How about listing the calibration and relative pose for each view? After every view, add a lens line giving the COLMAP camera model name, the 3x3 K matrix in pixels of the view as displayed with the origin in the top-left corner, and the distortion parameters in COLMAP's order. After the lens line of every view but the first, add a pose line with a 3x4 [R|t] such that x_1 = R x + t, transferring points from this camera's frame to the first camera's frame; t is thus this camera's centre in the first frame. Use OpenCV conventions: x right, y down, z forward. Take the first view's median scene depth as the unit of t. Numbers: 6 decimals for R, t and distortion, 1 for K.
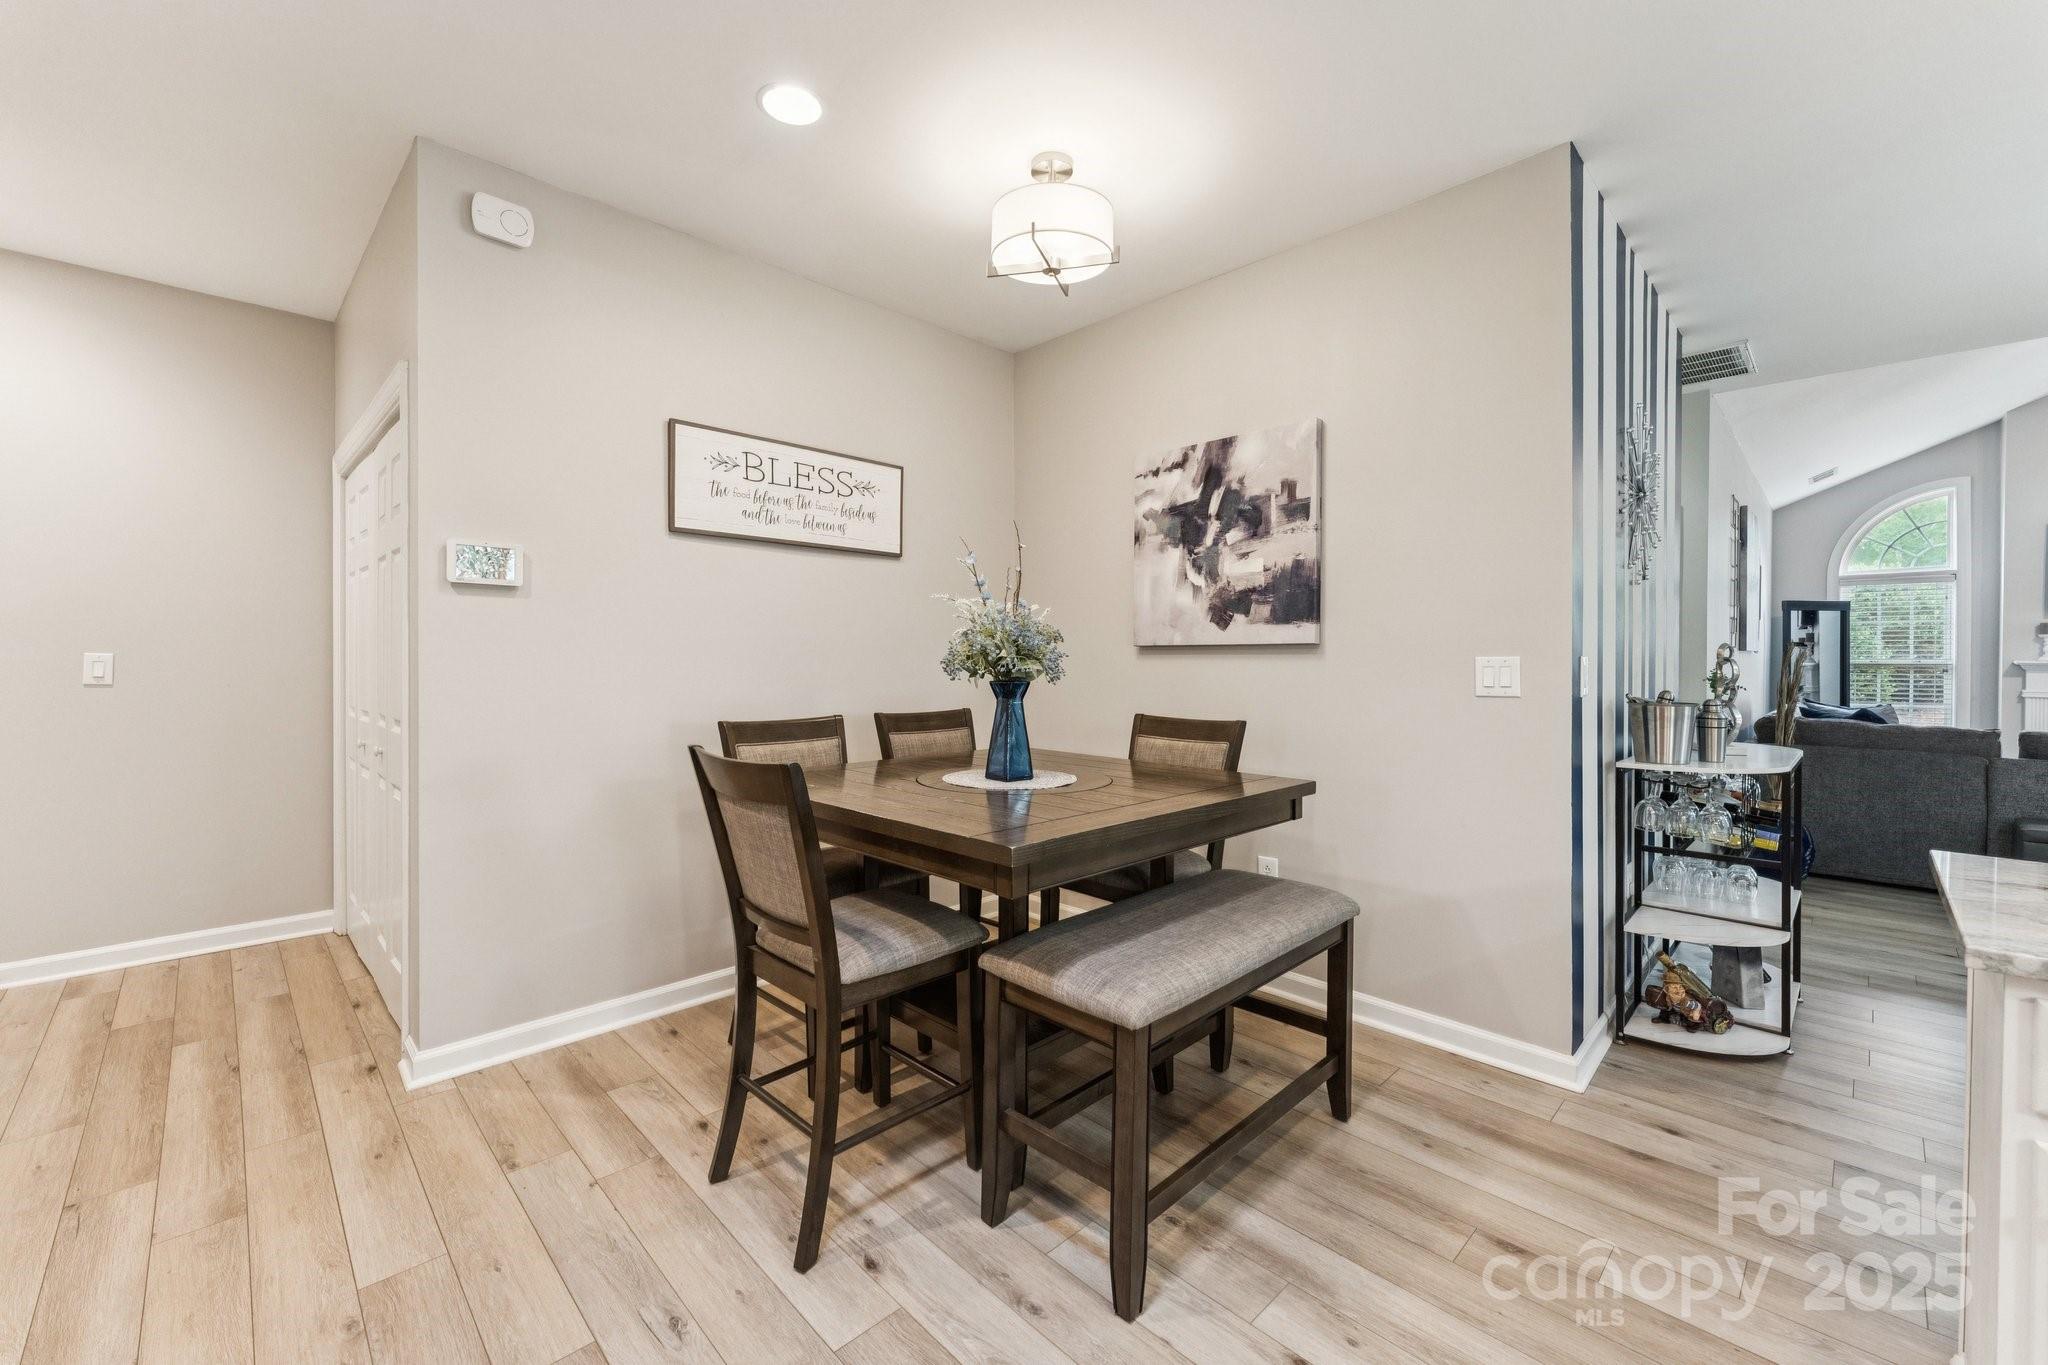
lens RADIAL K [[829.5, 0, 1013.1], [0, 829.5, 669.6], [0, 0, 1]] dist [-0.001710, -0.000078]
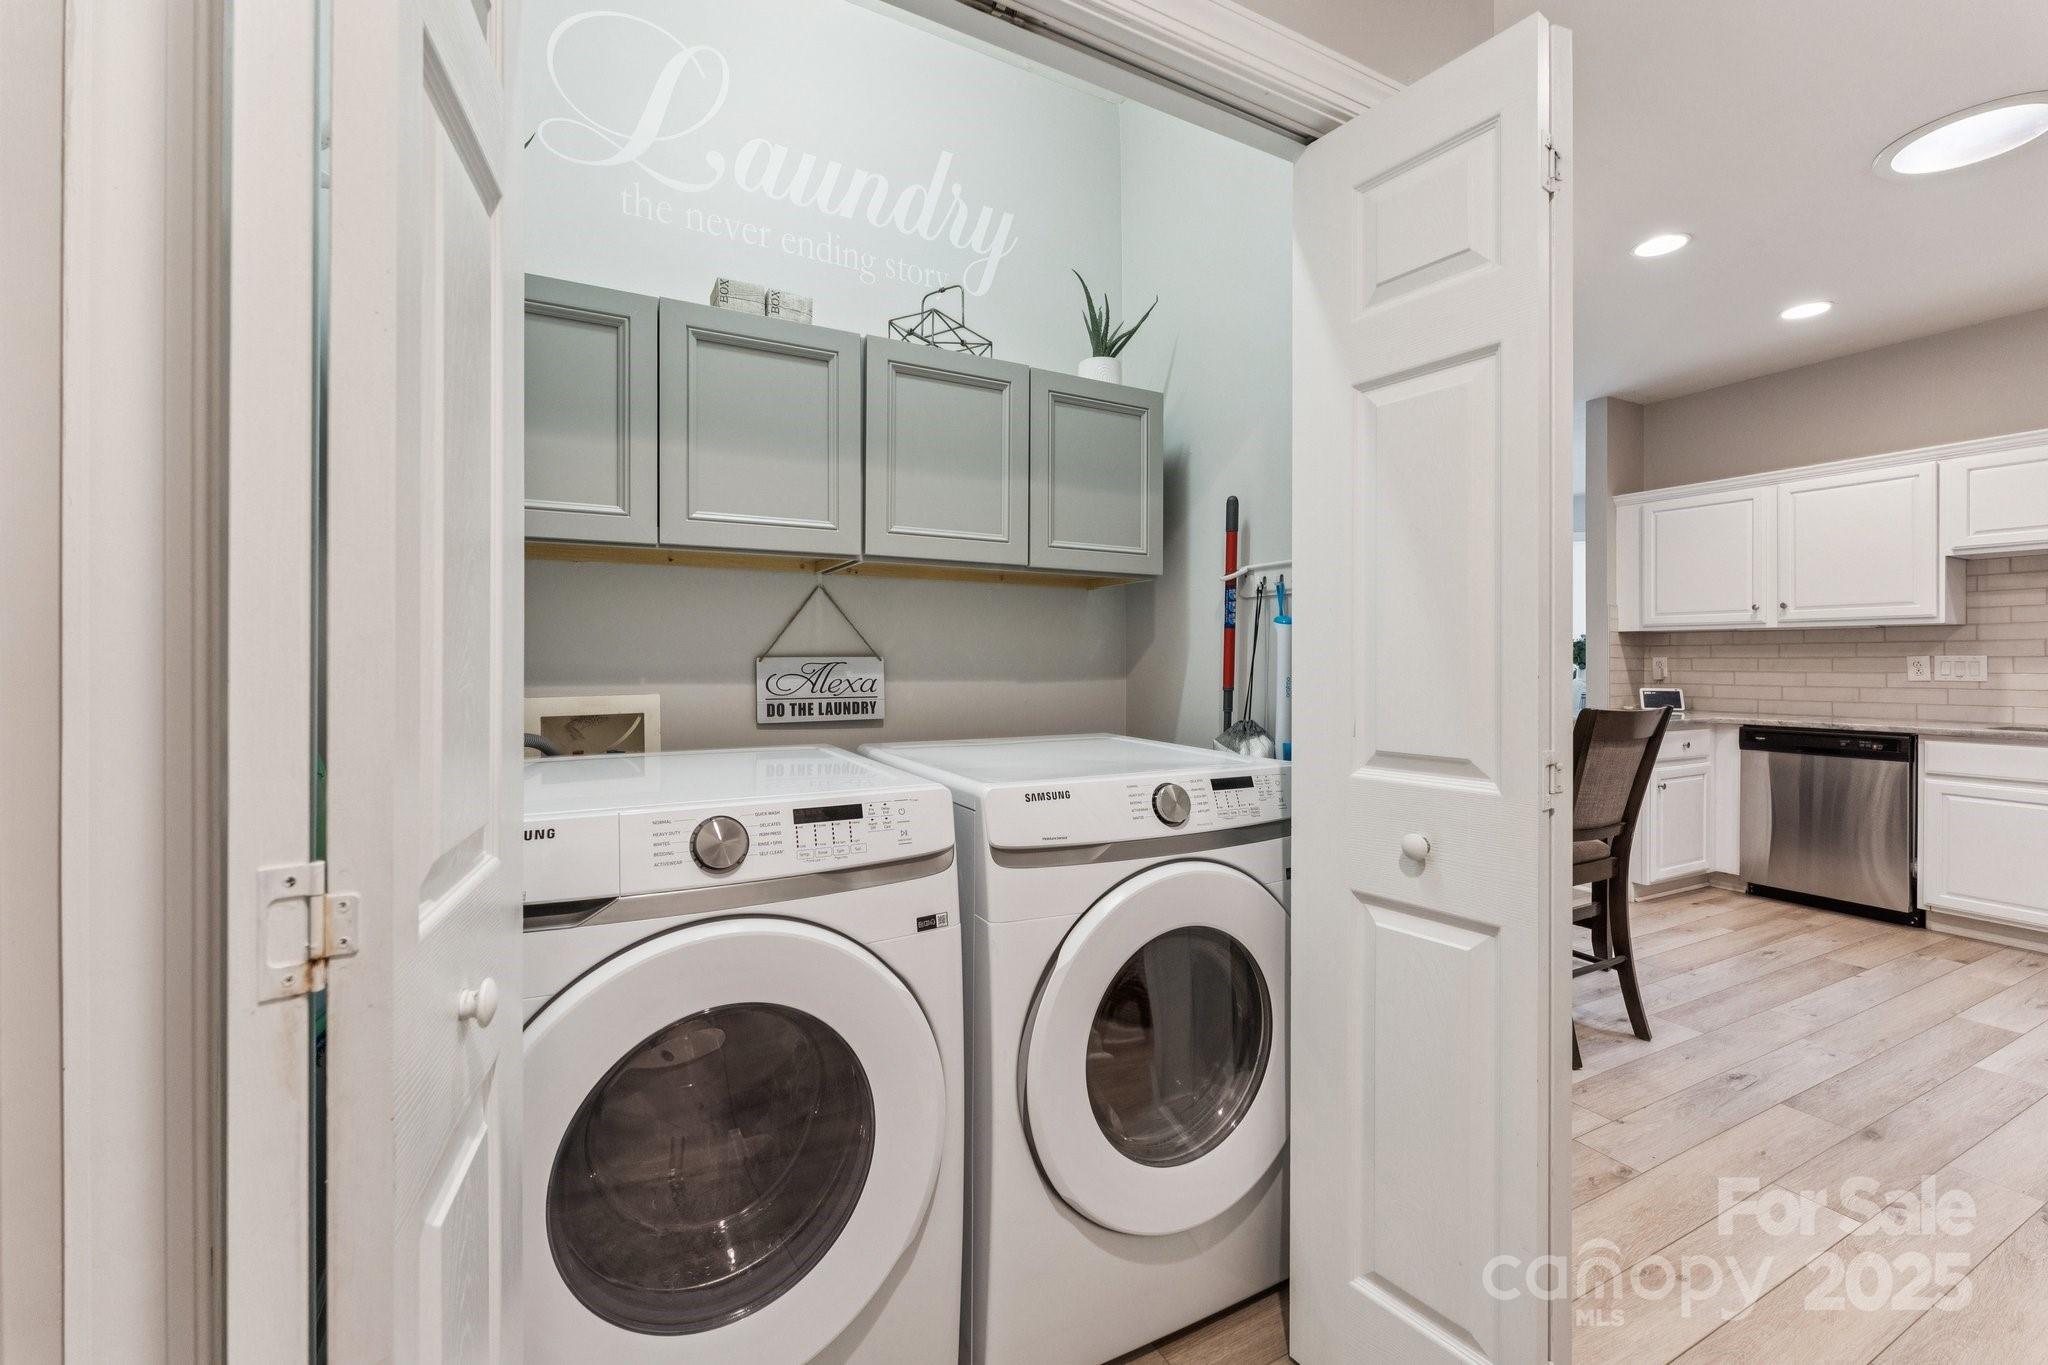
lens RADIAL K [[829.5, 0, 1005.1], [0, 829.5, 662.1], [0, 0, 1]] dist [-0.001710, -0.000078]
pose [[0.291566, -0.006227, 0.956531, -1.074939], [0.009096, 0.999952, 0.003737, 0.006862], [-0.956508, 0.007611, 0.291608, 0.879248]]
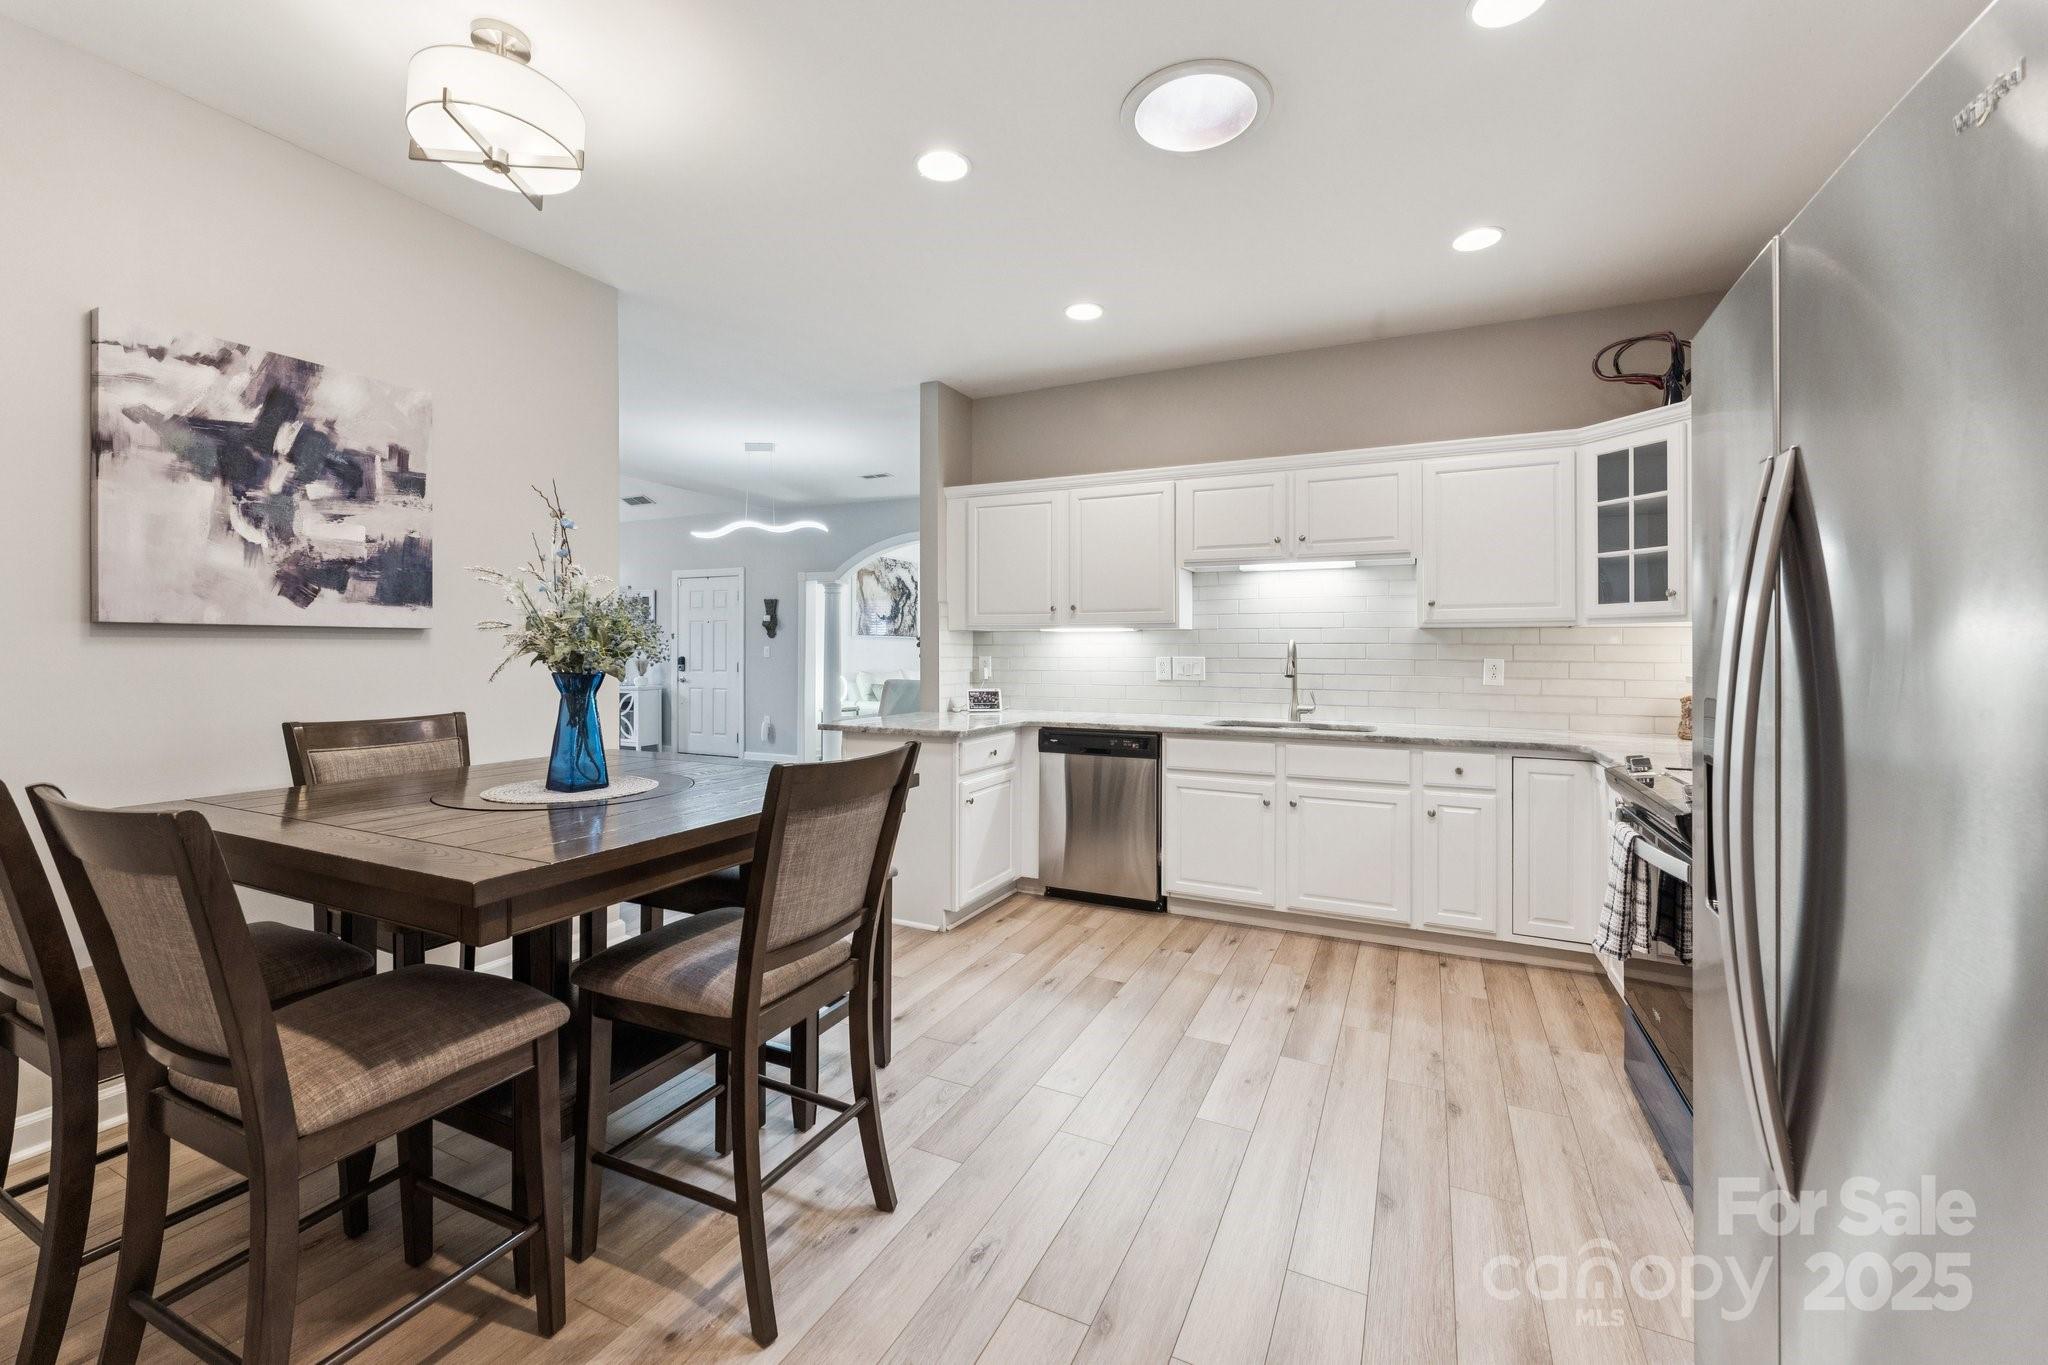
lens RADIAL K [[829.5, 0, 1012.2], [0, 829.5, 647.6], [0, 0, 1]] dist [-0.001710, -0.000078]
pose [[-0.339561, -0.004045, 0.940575, -0.695014], [0.005025, 0.999969, 0.006114, -0.011202], [-0.940570, 0.006802, -0.339530, 0.633570]]
